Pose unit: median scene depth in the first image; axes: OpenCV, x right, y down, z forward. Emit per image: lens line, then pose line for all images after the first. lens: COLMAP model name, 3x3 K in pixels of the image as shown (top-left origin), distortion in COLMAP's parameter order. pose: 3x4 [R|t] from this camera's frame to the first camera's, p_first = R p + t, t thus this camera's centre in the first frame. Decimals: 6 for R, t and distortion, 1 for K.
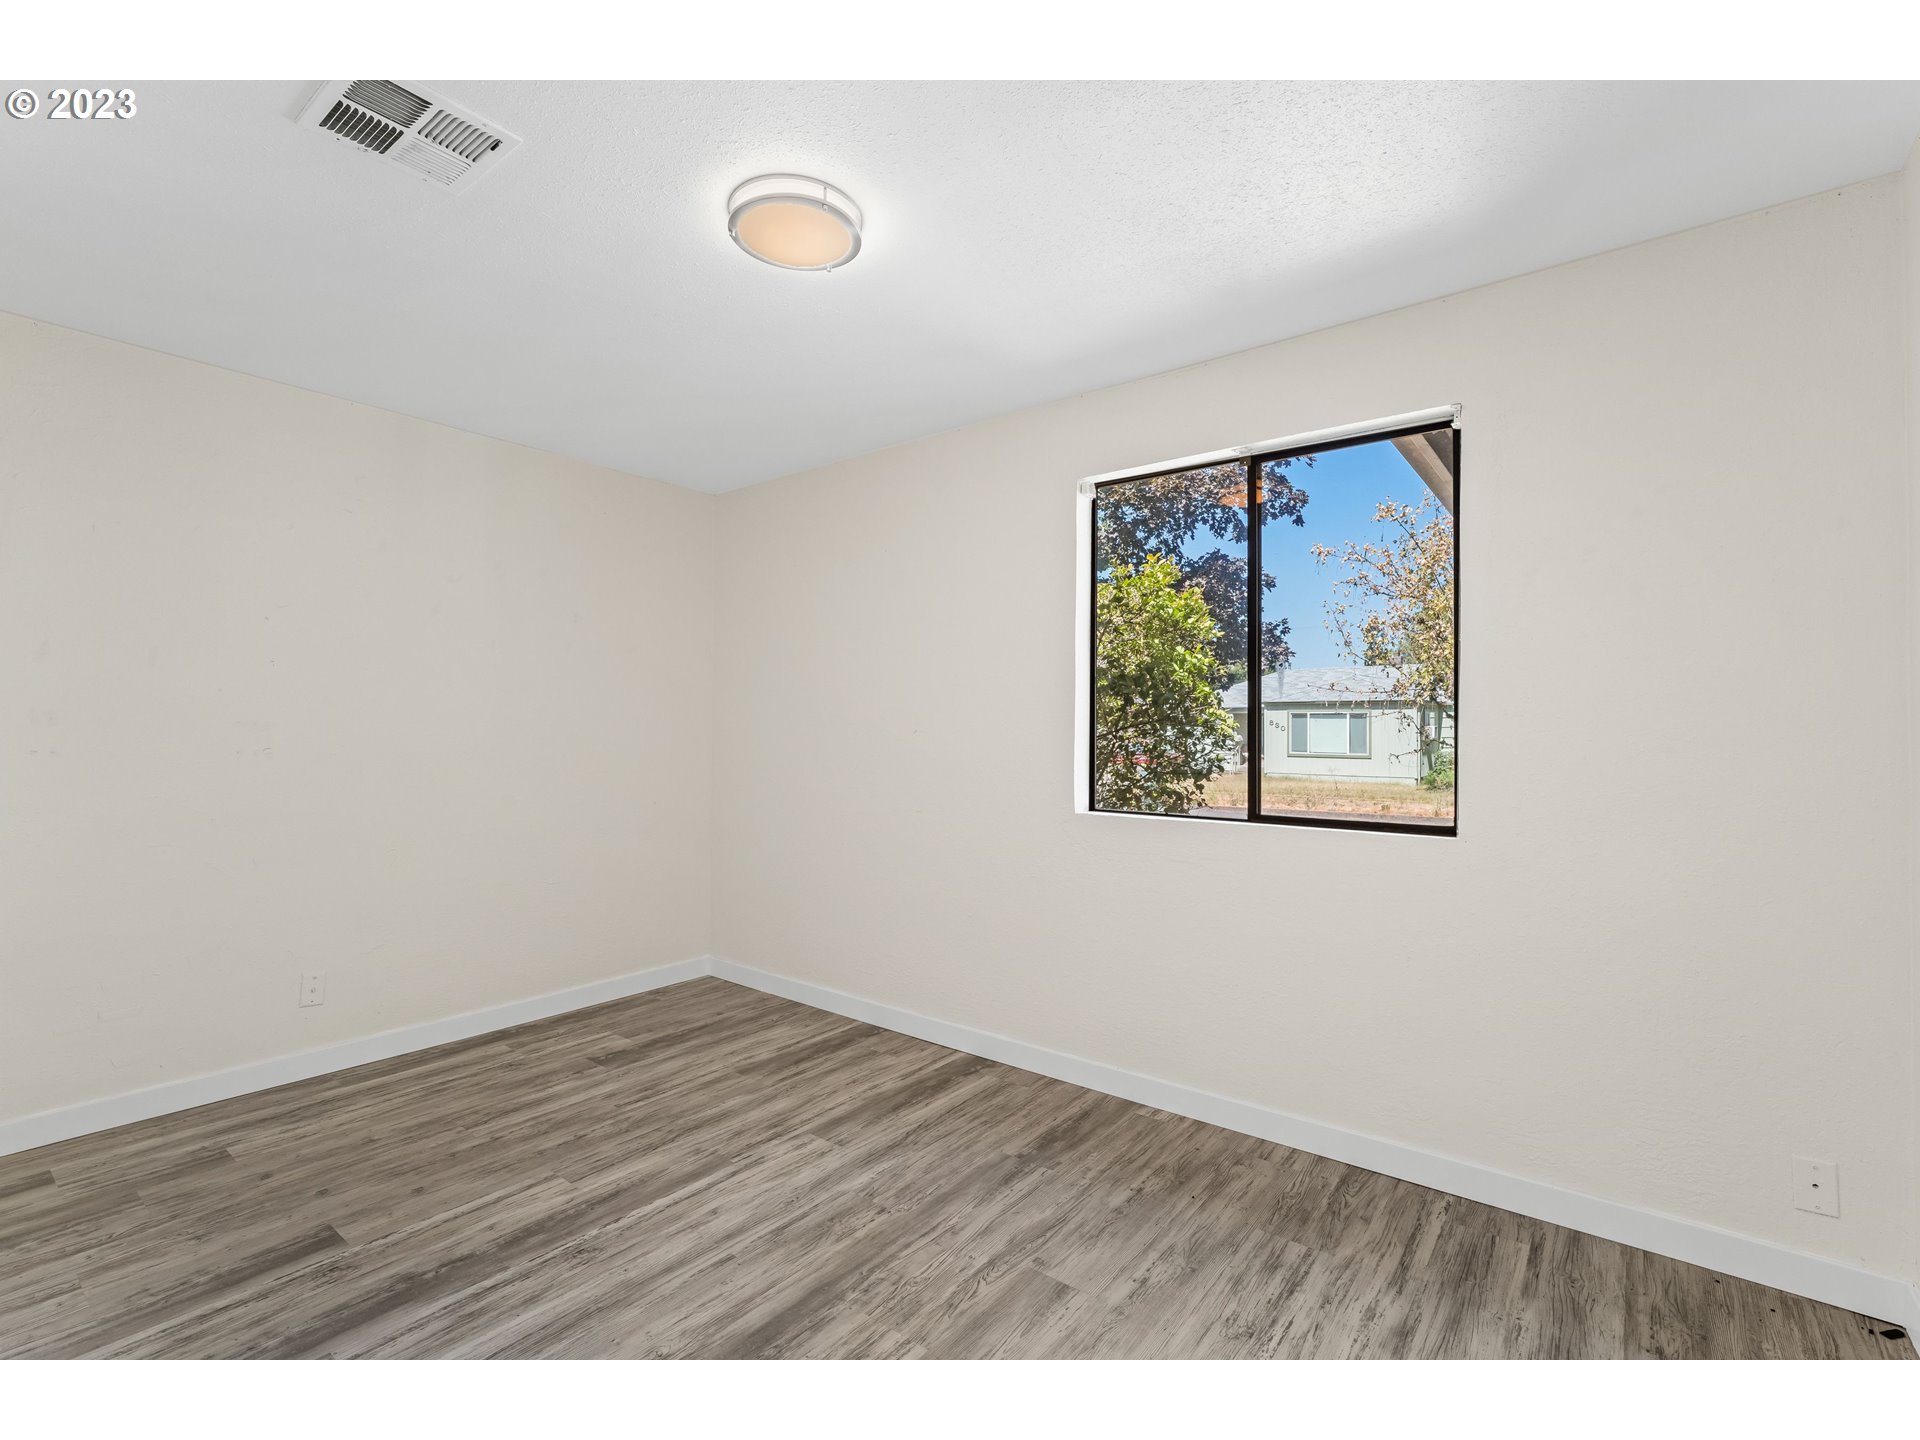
lens RADIAL K [[881.3, 0, 954.6], [0, 881.3, 698.3], [0, 0, 1]] dist [-0.002567, -0.000229]
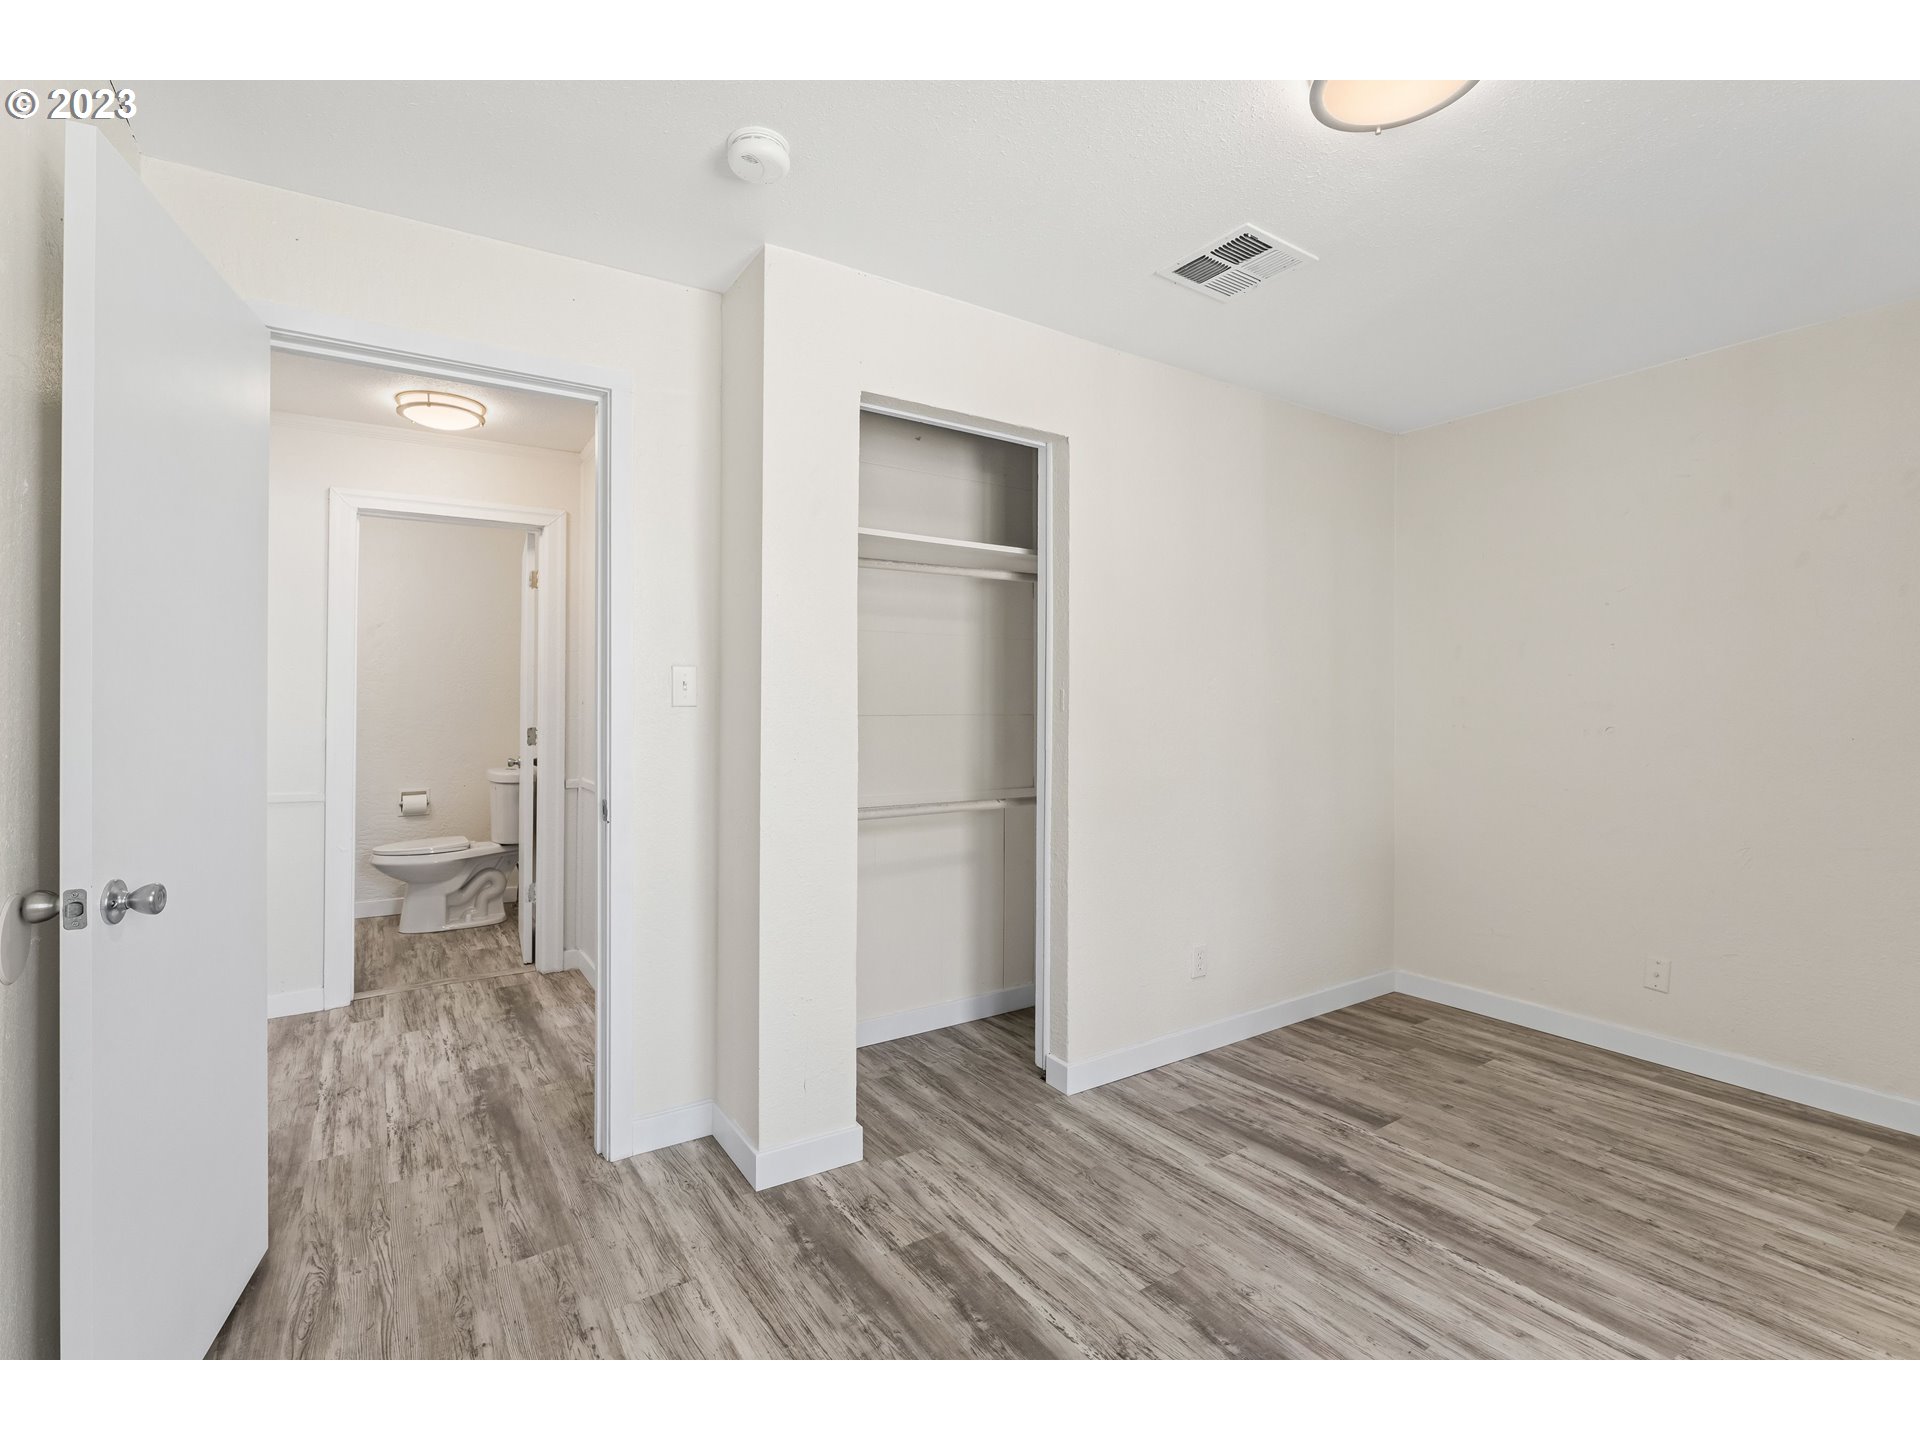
lens RADIAL K [[881.3, 0, 954.6], [0, 881.3, 698.3], [0, 0, 1]] dist [-0.002567, -0.000229]
pose [[-0.315125, -0.014549, -0.948939, 0.564456], [0.034471, 0.999047, -0.026764, 0.028826], [0.948424, -0.041145, -0.314323, 0.724082]]
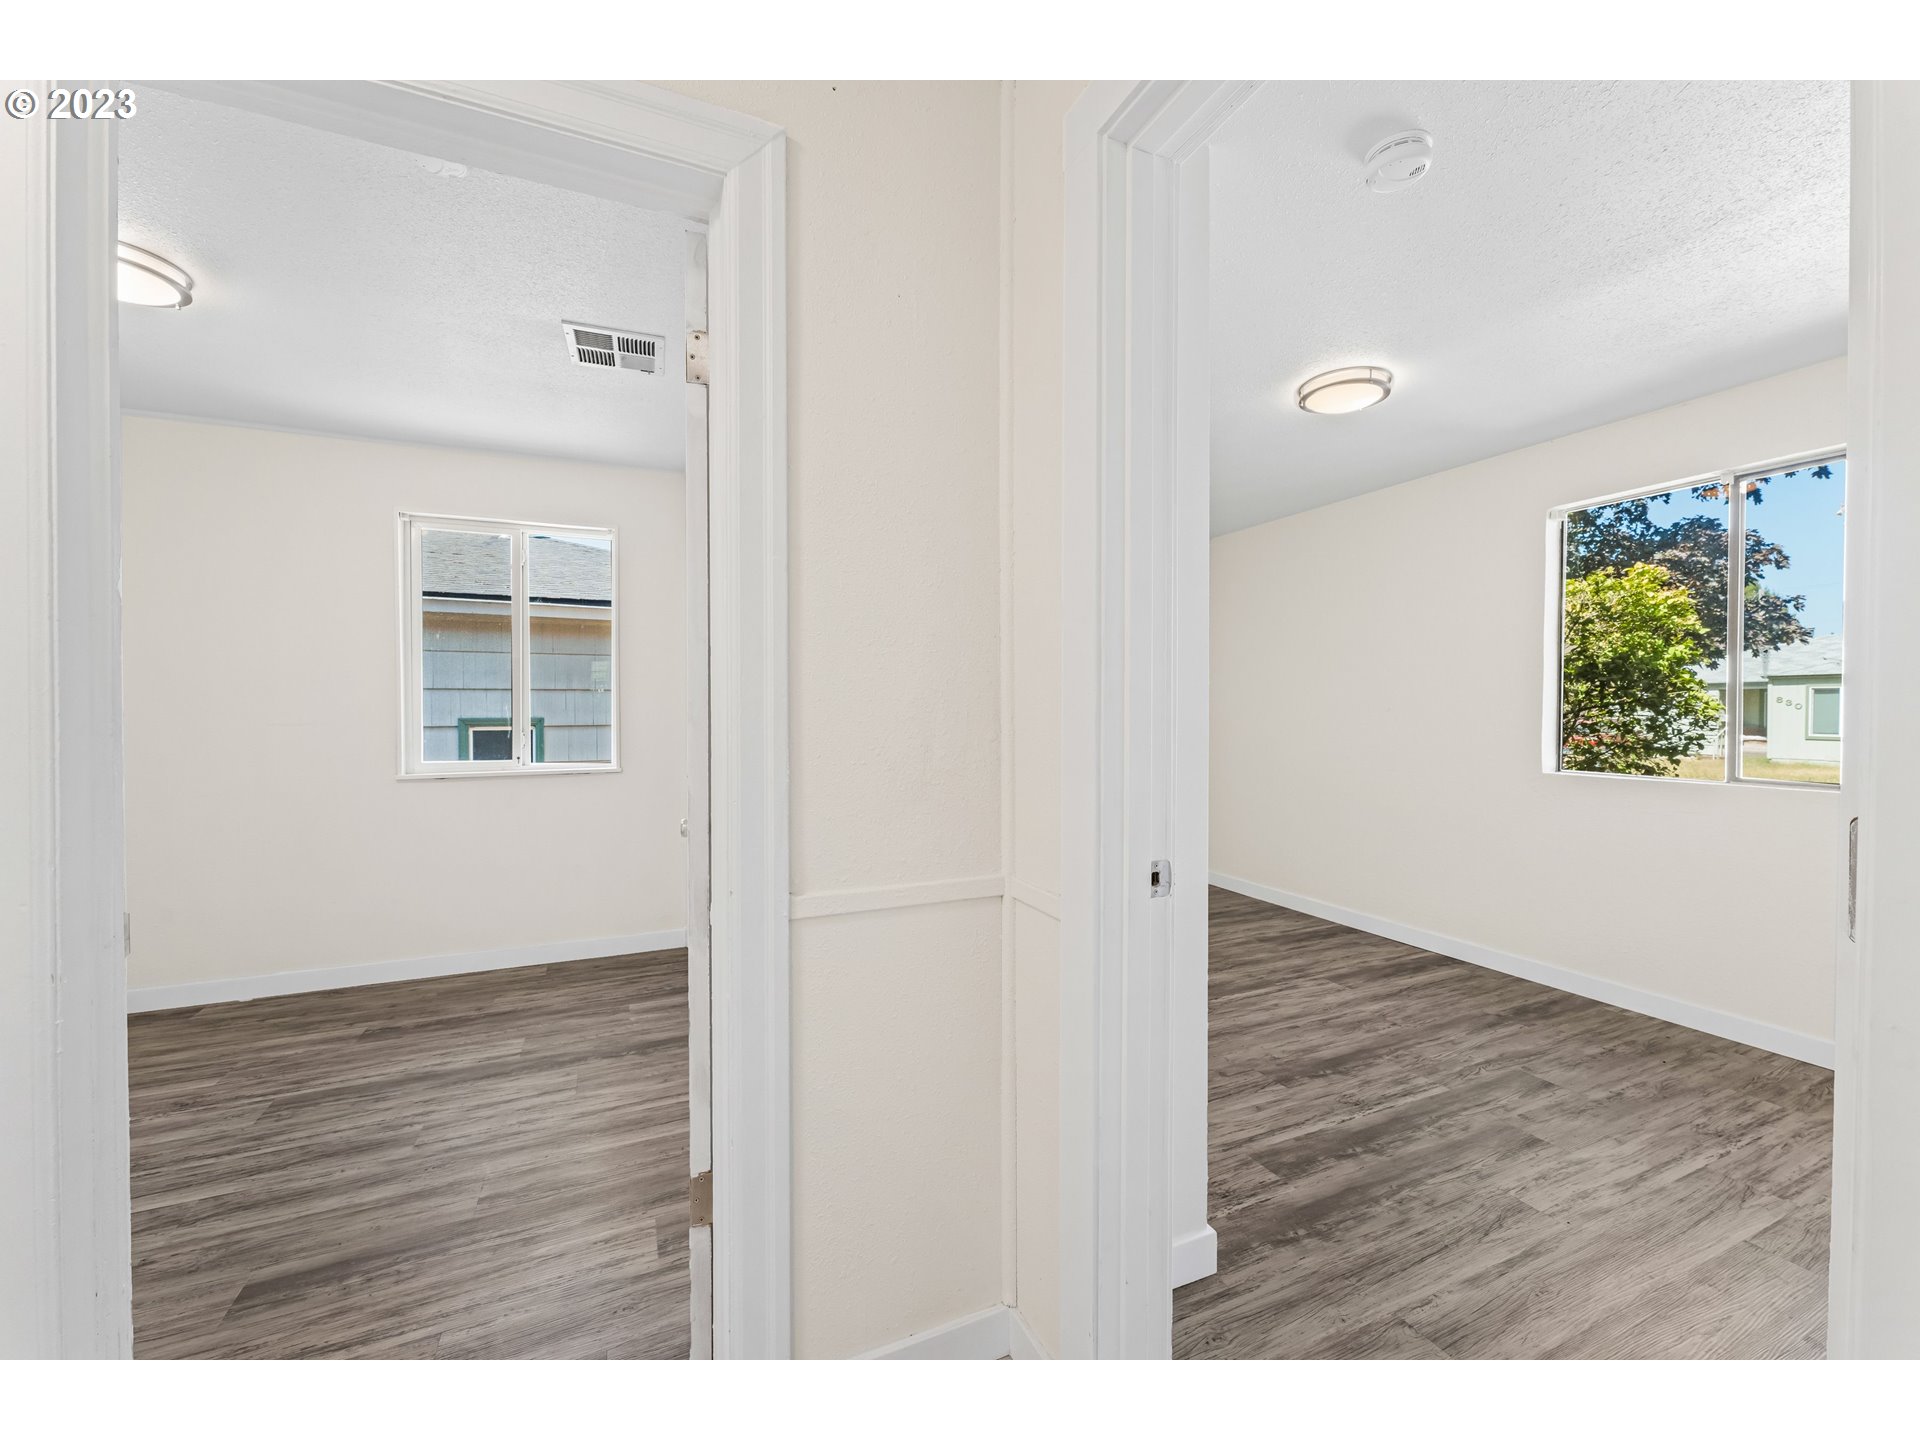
lens RADIAL K [[755.5, 0, 938.5], [0, 755.5, 728.3], [0, 0, 1]] dist [0.000419, 0.000154]
pose [[0.879870, 0.005715, -0.475180, -0.145587], [0.022123, 0.998351, 0.052973, -0.021326], [0.474699, -0.057121, 0.878293, -0.468379]]
